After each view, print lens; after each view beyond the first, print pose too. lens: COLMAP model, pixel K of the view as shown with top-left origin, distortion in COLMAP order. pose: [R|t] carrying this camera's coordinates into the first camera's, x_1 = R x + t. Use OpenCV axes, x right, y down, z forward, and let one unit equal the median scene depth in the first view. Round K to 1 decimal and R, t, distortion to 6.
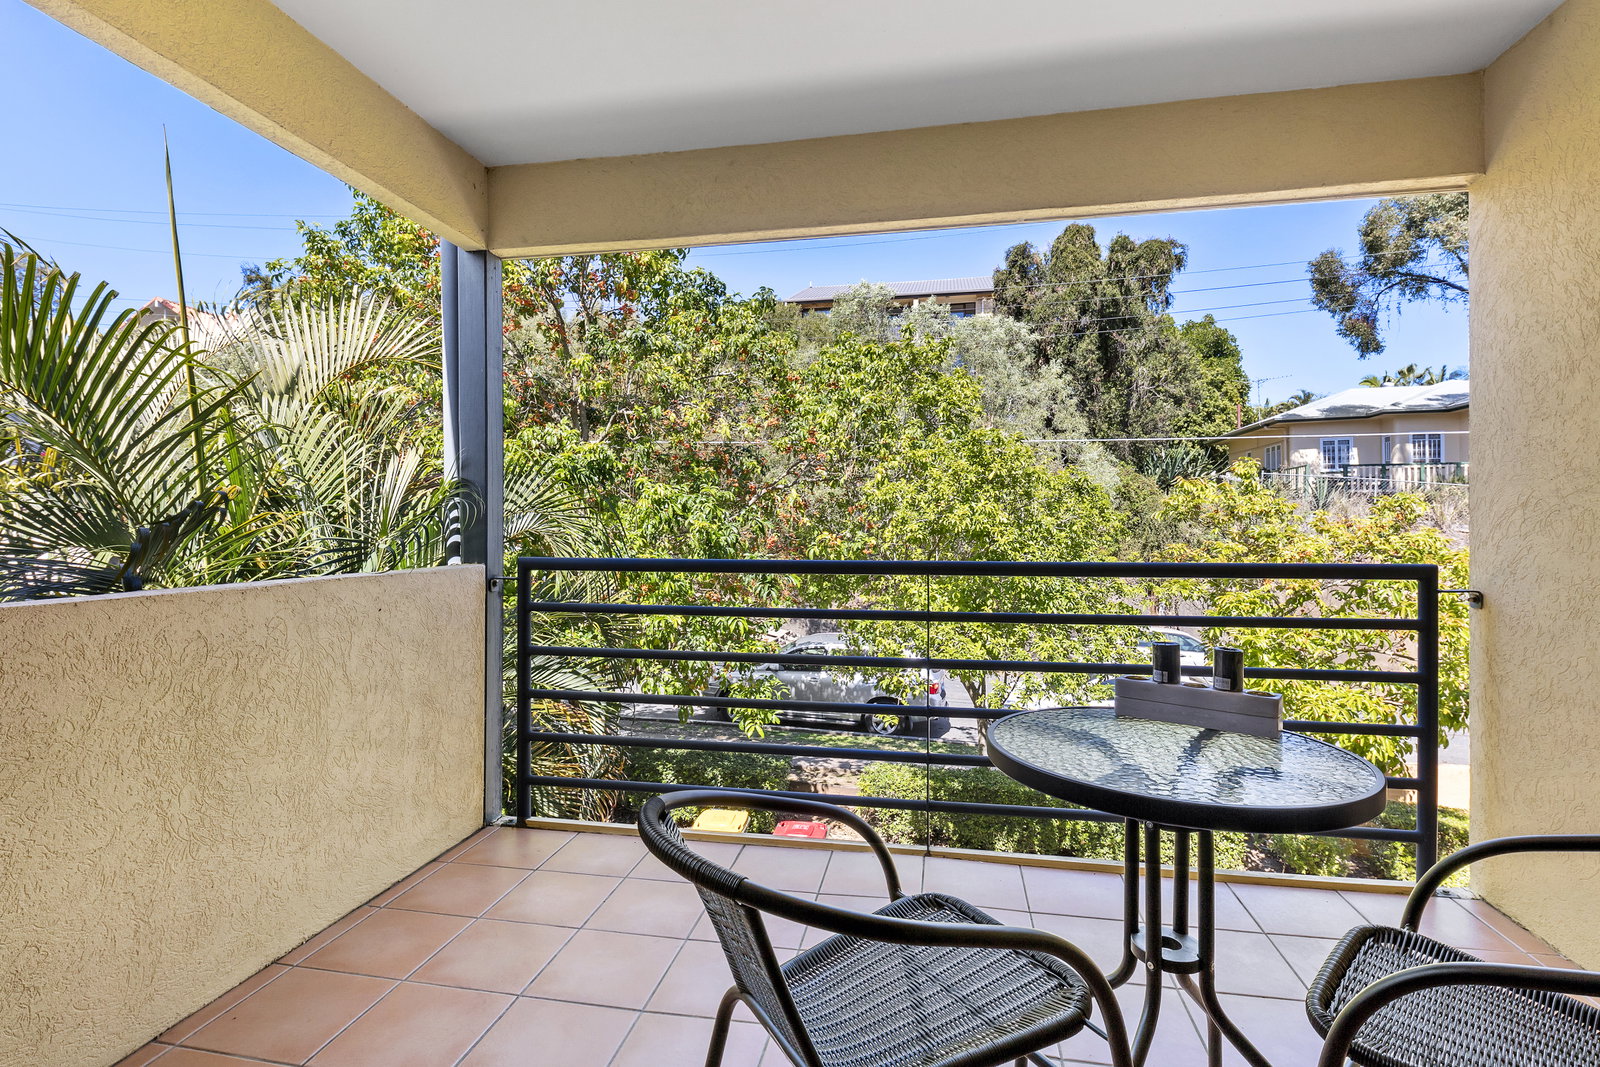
lens RADIAL K [[766.8, 0, 800.0], [0, 766.8, 533.5], [0, 0, 1]] dist [-0.001125, -0.000120]
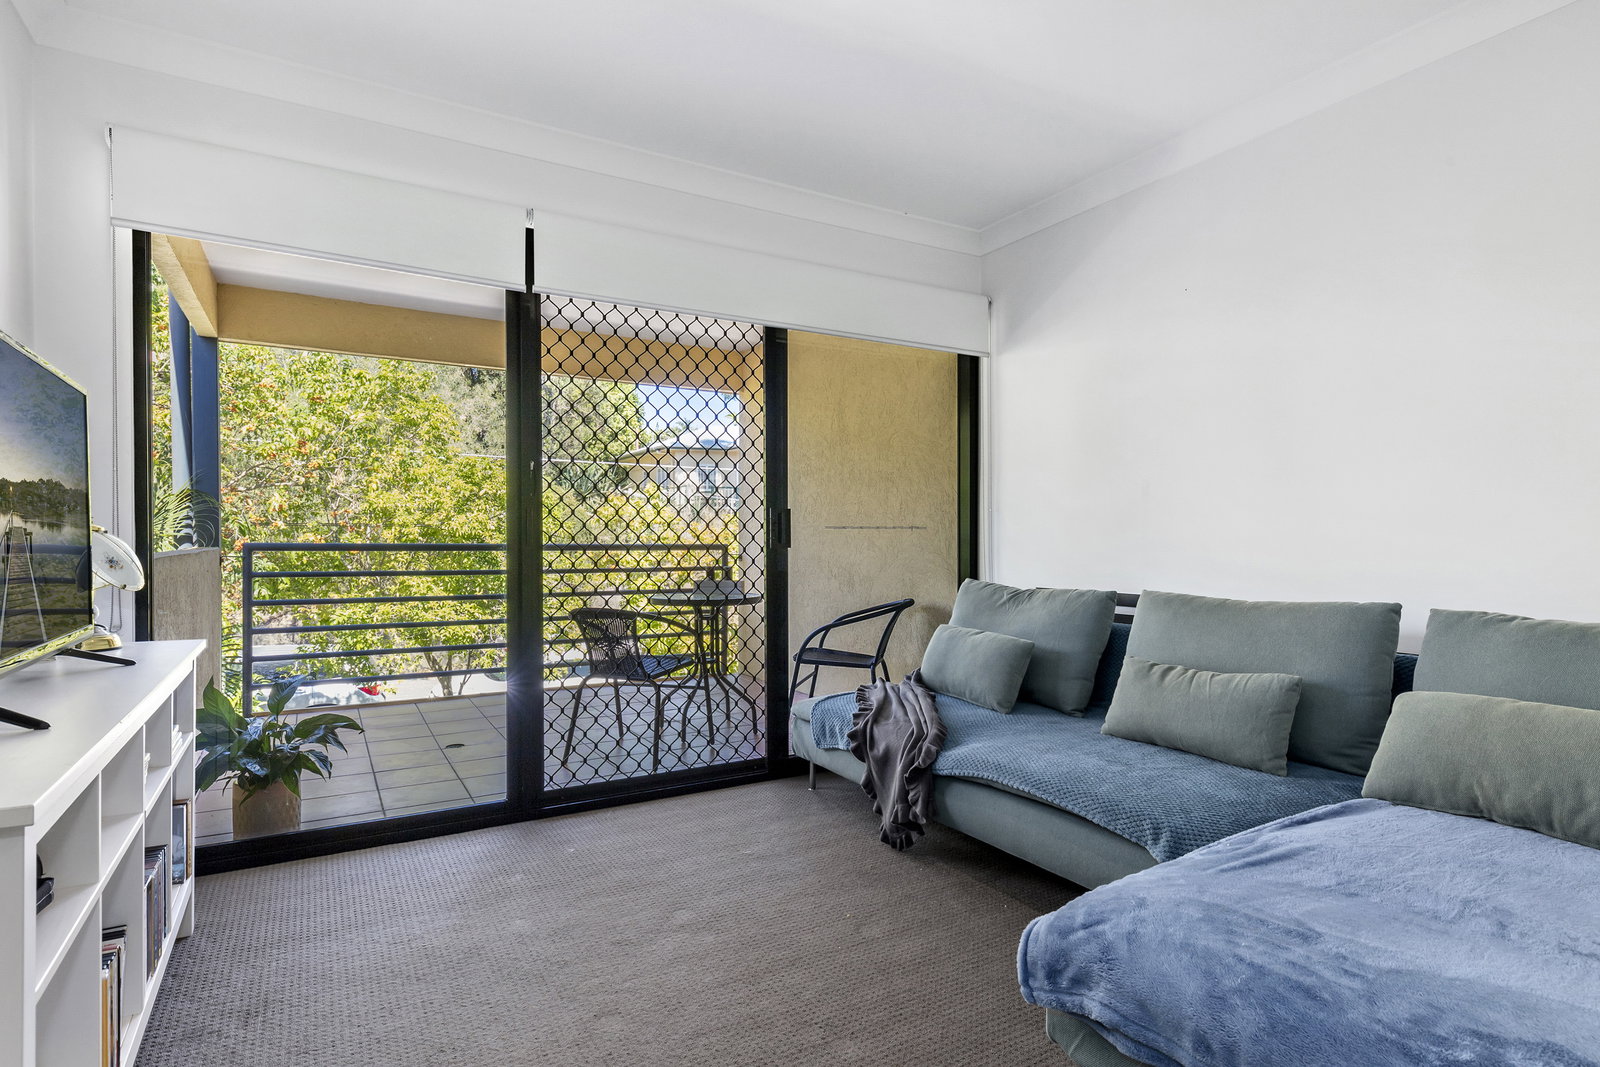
lens RADIAL K [[827.3, 0, 800.0], [0, 827.3, 533.5], [0, 0, 1]] dist [0.000260, 0.000020]
pose [[0.752510, 0.005256, 0.658560, -0.272479], [0.005932, 0.999873, -0.014759, 0.018349], [-0.658554, 0.015012, 0.752384, -0.421635]]
